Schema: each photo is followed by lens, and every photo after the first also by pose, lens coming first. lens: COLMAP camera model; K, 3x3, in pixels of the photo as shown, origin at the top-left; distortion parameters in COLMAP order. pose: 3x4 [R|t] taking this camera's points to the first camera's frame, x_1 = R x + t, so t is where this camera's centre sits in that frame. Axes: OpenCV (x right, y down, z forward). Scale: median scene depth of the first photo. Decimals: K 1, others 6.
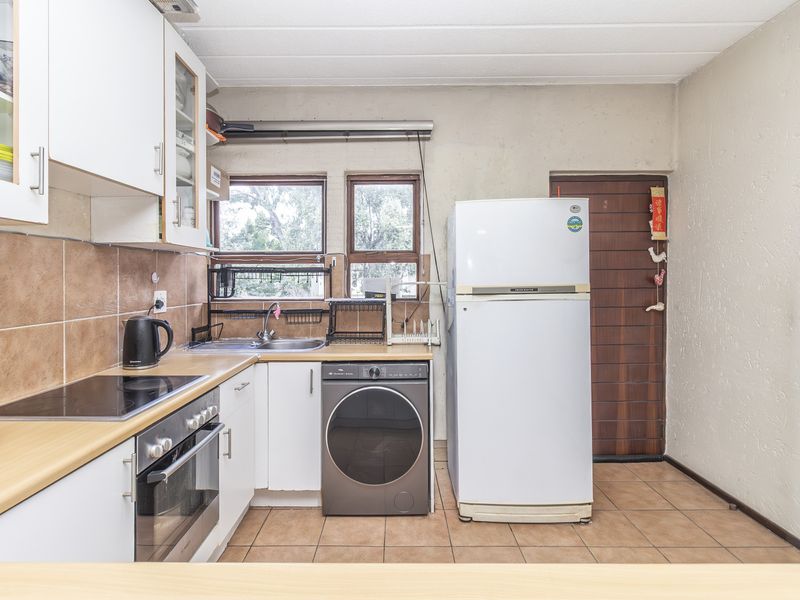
lens RADIAL K [[432.8, 0, 395.9], [0, 432.8, 273.0], [0, 0, 1]] dist [-0.001522, 0.000439]
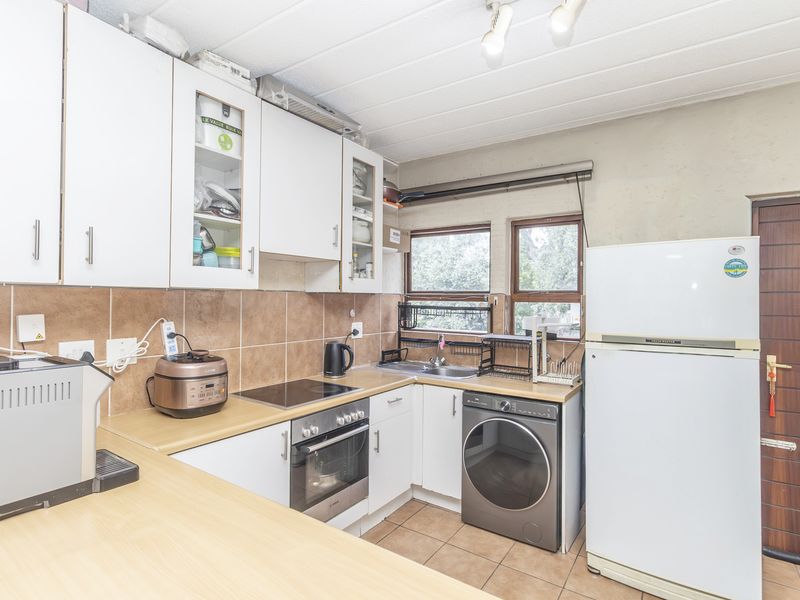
lens RADIAL K [[427.3, 0, 399.4], [0, 427.3, 290.4], [0, 0, 1]] dist [-0.000638, 0.000153]
pose [[0.828880, 0.007276, -0.559379, 0.330546], [-0.012082, 0.999915, -0.004897, -0.056178], [0.559296, 0.010817, 0.828898, -0.056952]]
